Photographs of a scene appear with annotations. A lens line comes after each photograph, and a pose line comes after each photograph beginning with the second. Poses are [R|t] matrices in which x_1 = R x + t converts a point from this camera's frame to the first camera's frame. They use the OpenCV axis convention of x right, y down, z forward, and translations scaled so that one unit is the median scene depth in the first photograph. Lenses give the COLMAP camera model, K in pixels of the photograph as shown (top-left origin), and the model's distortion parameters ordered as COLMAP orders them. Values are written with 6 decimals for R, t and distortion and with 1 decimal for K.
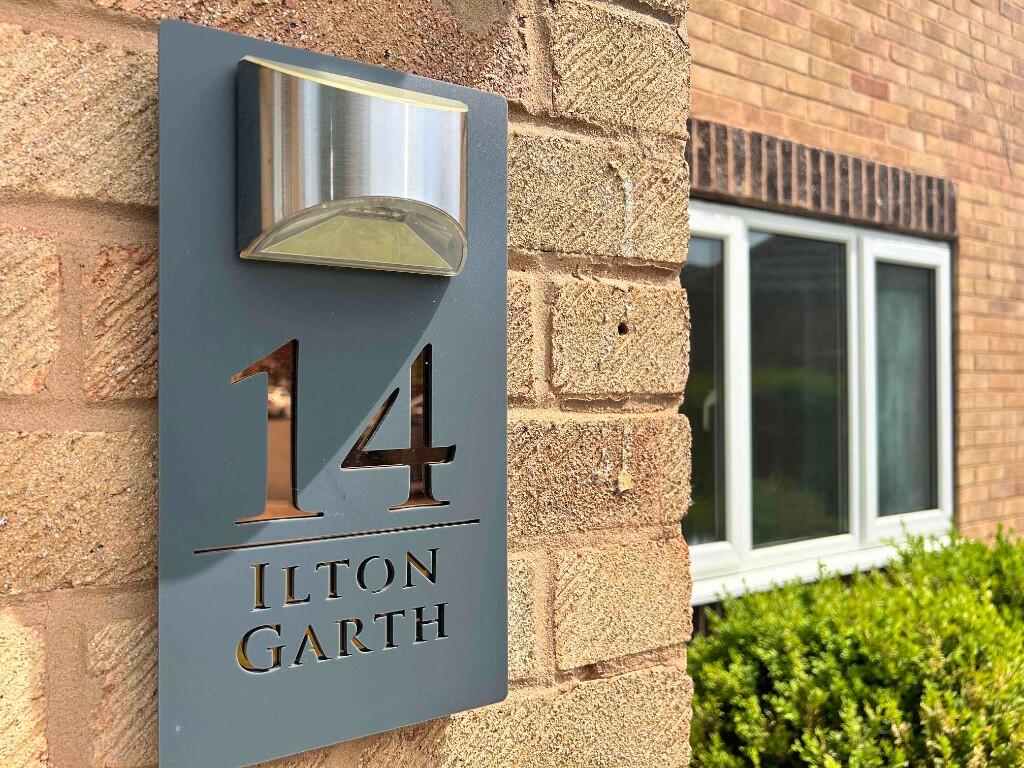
lens RADIAL K [[795.2, 0, 510.0], [0, 795.2, 383.1], [0, 0, 1]] dist [0.007649, 0.001966]
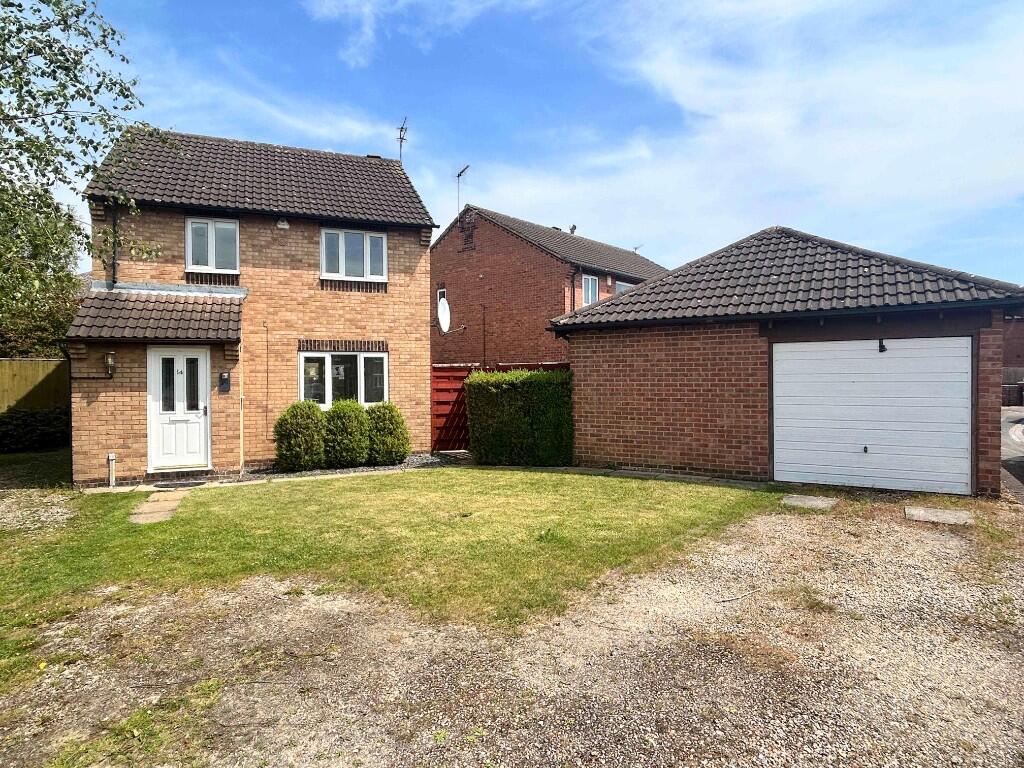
lens RADIAL K [[607.9, 0, 516.0], [0, 607.9, 378.5], [0, 0, 1]] dist [0.004226, -0.012309]
pose [[0.985455, -0.000302, -0.169935, 2.322172], [0.003234, 0.999851, 0.016981, -0.073764], [0.169904, -0.017283, 0.985309, -3.171645]]
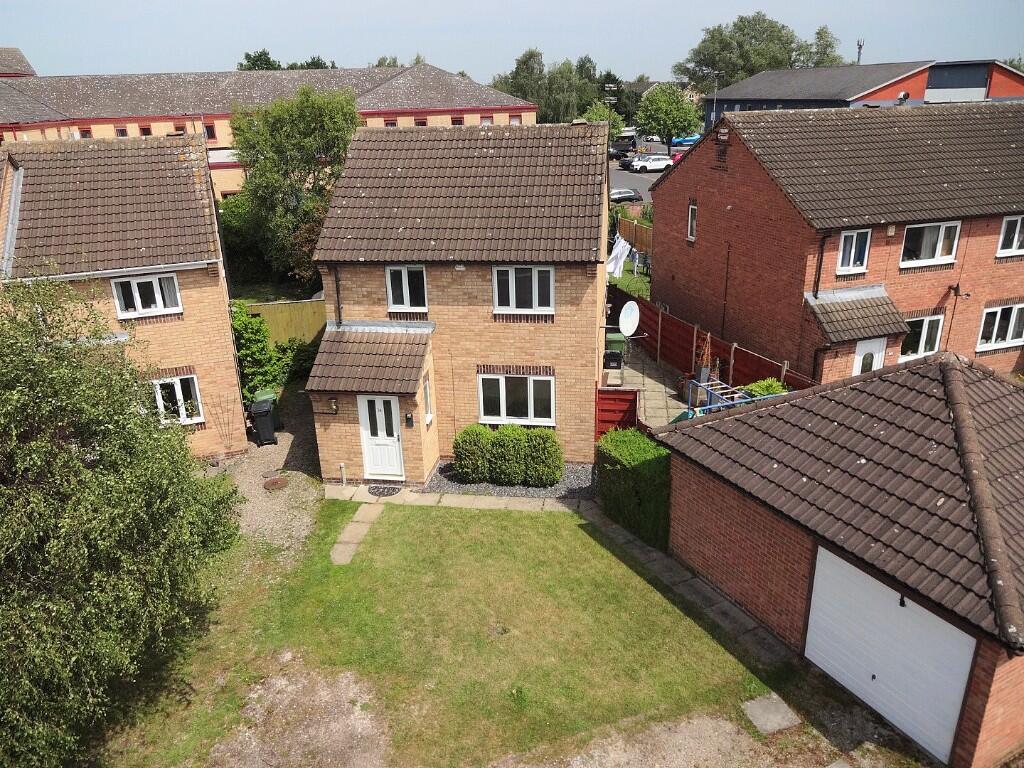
lens RADIAL K [[765.1, 0, 507.8], [0, 765.1, 380.9], [0, 0, 1]] dist [-0.007557, 0.010308]
pose [[0.754110, 0.223922, -0.617395, 4.087138], [0.028671, 0.927958, 0.371579, -2.423059], [0.656122, -0.297913, 0.693363, -3.340972]]
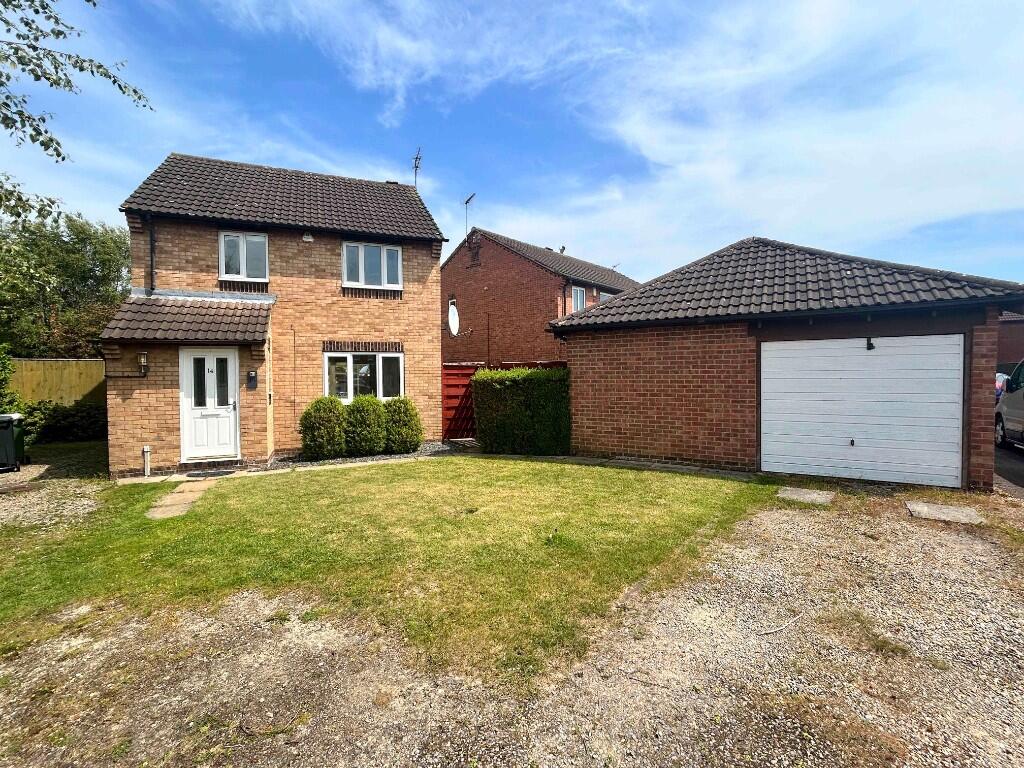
lens RADIAL K [[478.6, 0, 513.5], [0, 478.6, 381.1], [0, 0, 1]] dist [-0.004596, 0.003730]
pose [[0.985420, -0.000741, -0.170139, 2.206660], [0.006122, 0.999497, 0.031107, -0.074518], [0.170030, -0.031695, 0.984929, -2.677308]]
